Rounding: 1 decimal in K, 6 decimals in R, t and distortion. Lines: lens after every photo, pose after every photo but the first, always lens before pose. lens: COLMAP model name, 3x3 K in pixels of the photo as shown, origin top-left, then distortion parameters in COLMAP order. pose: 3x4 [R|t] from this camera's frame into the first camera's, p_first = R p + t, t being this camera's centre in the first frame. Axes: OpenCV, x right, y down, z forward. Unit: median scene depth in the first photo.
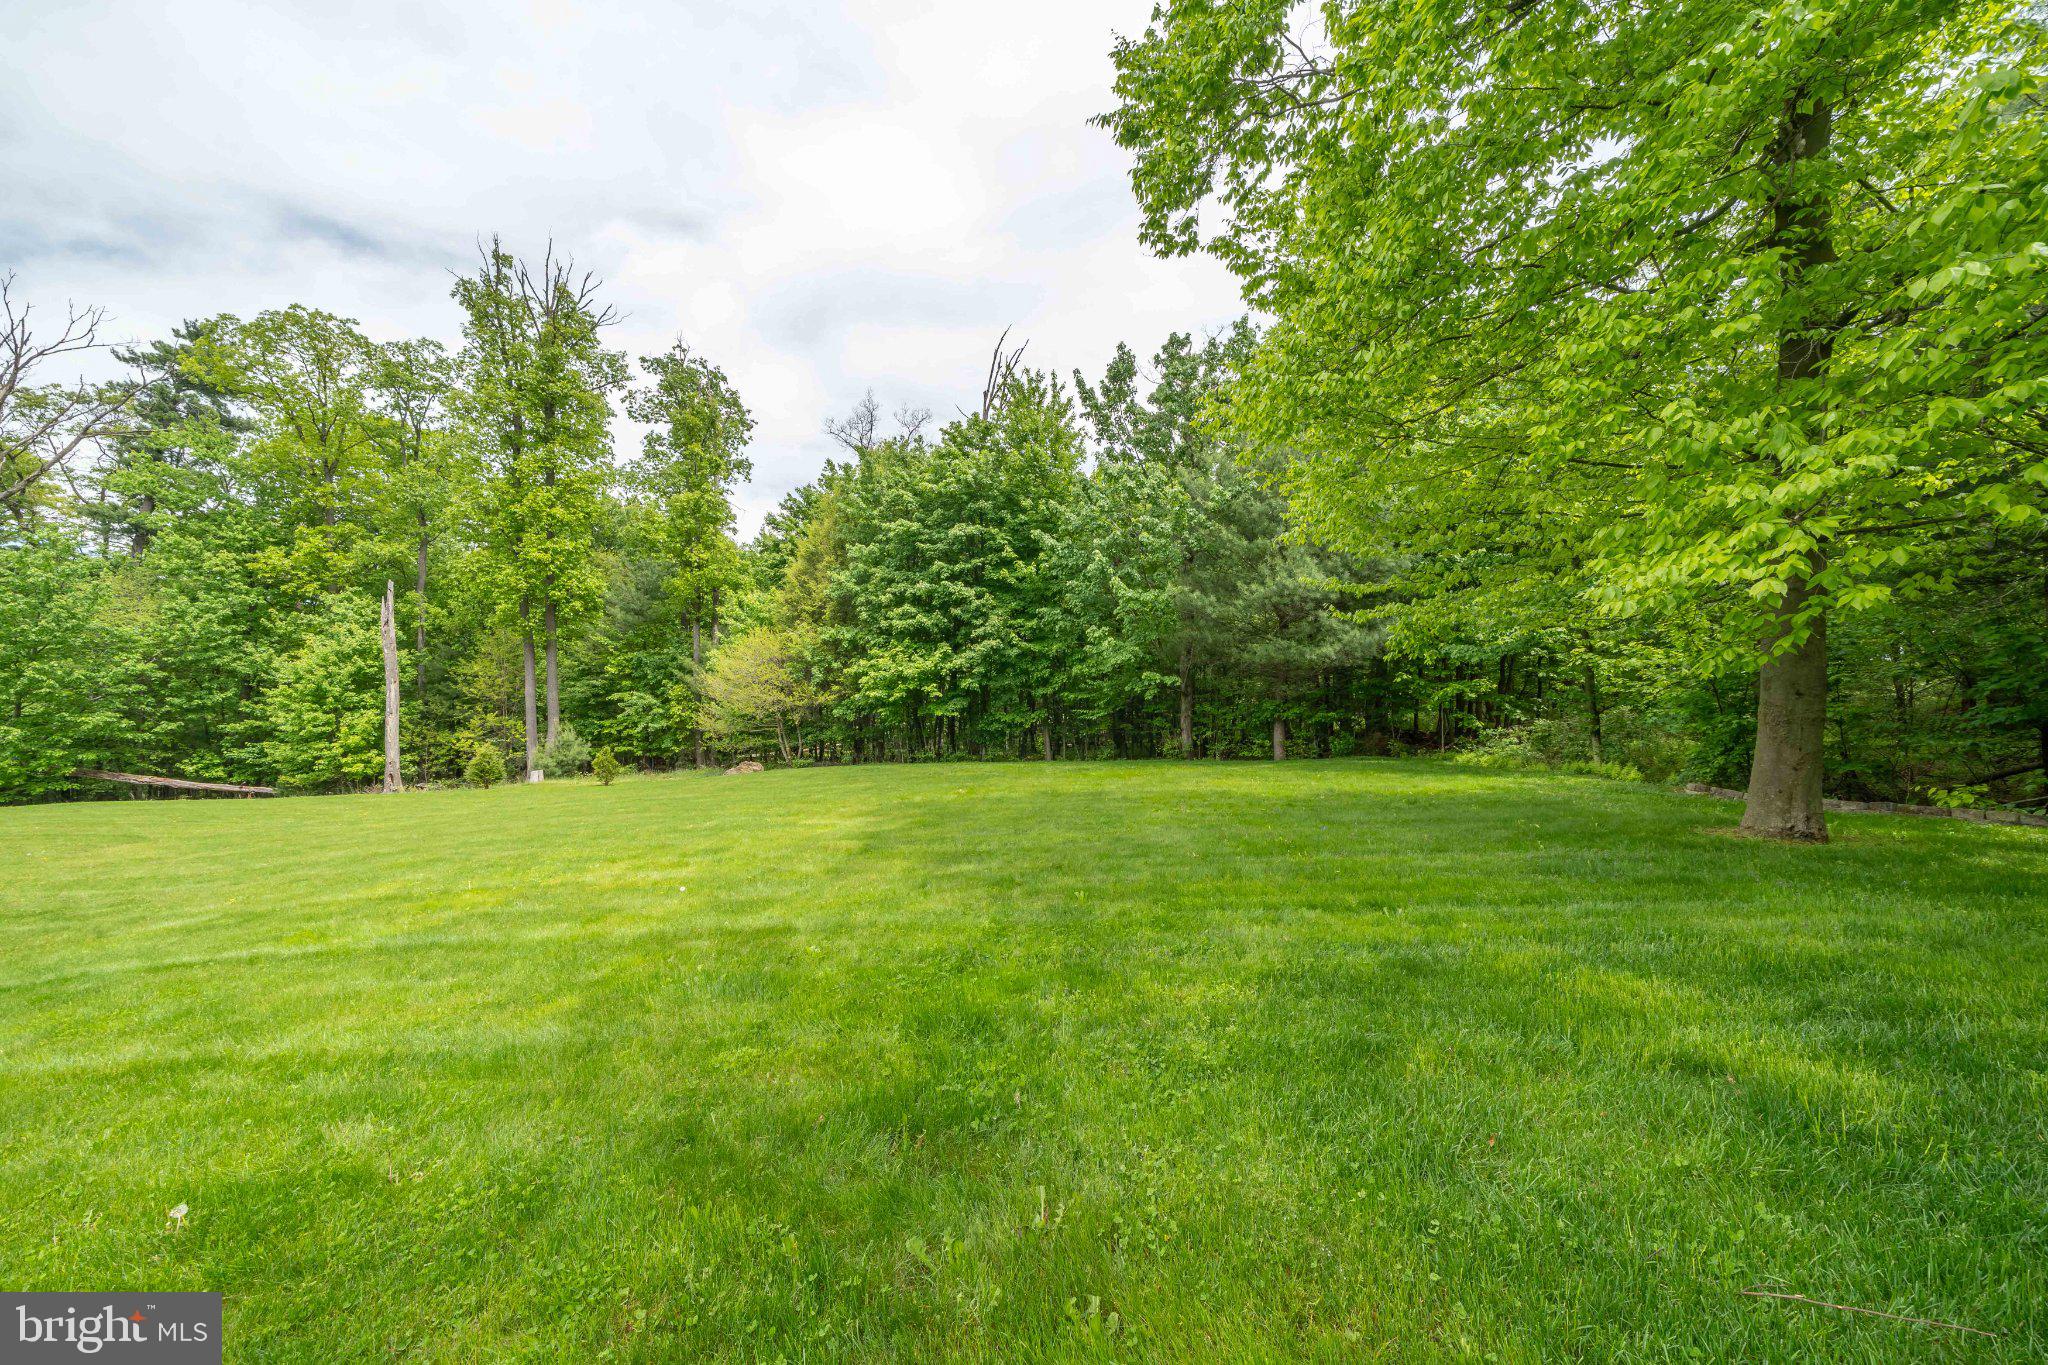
lens RADIAL K [[718.2, 0, 1024.0], [0, 718.2, 682.5], [0, 0, 1]] dist [-0.001821, -0.000118]
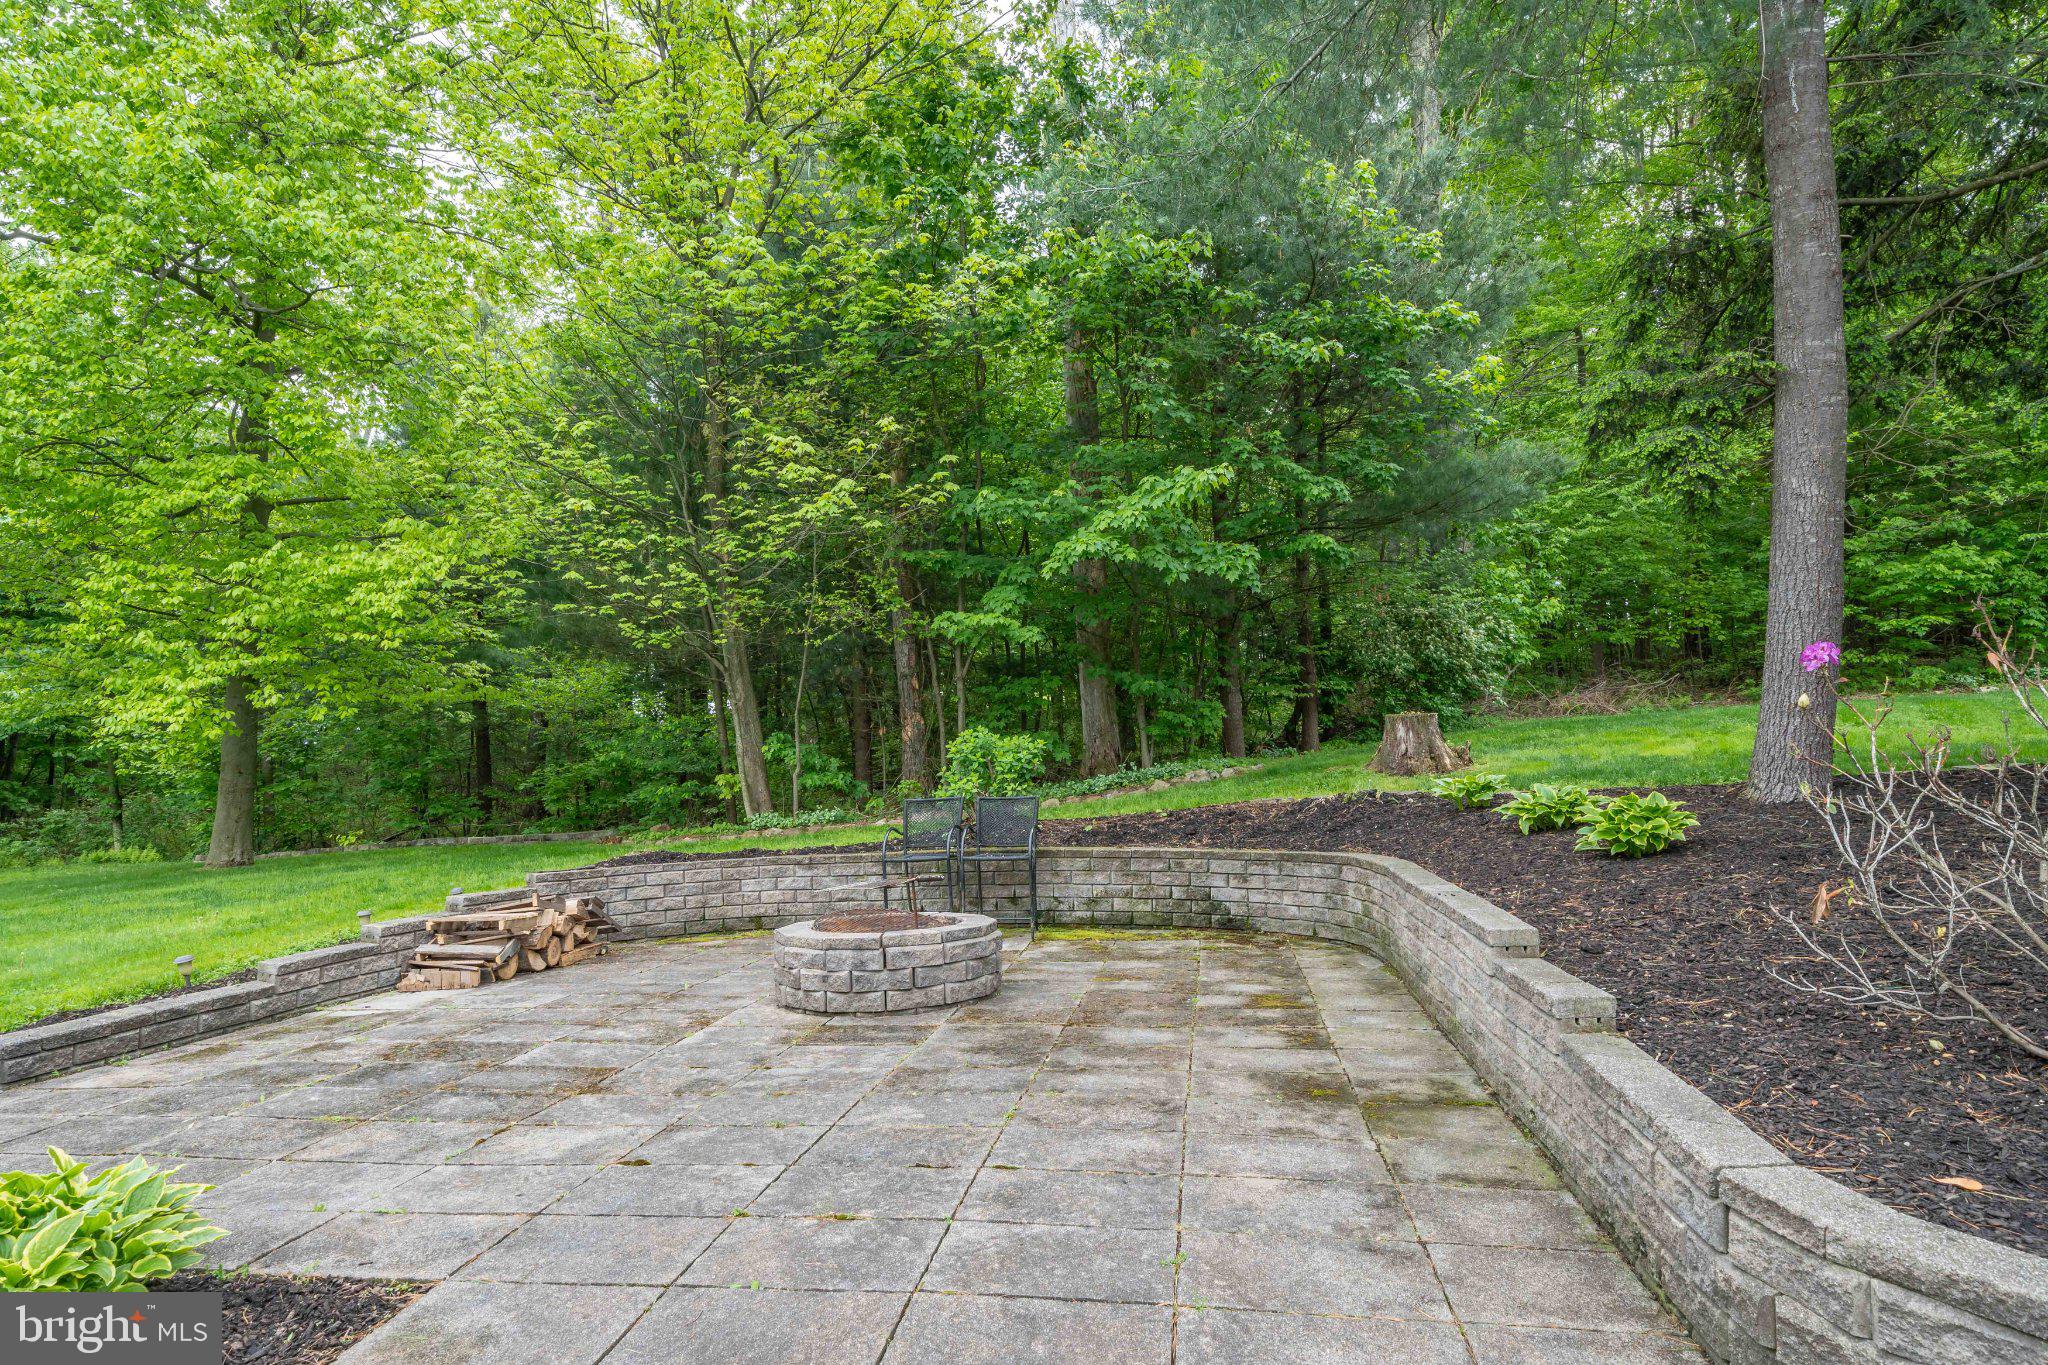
lens RADIAL K [[1161.6, 0, 1024.0], [0, 1161.6, 682.5], [0, 0, 1]] dist [-0.001768, -0.000548]
pose [[0.245309, 0.055654, 0.967846, -0.253047], [0.008037, 0.998200, -0.059437, -0.004704], [-0.969412, 0.022359, 0.244420, -0.339803]]
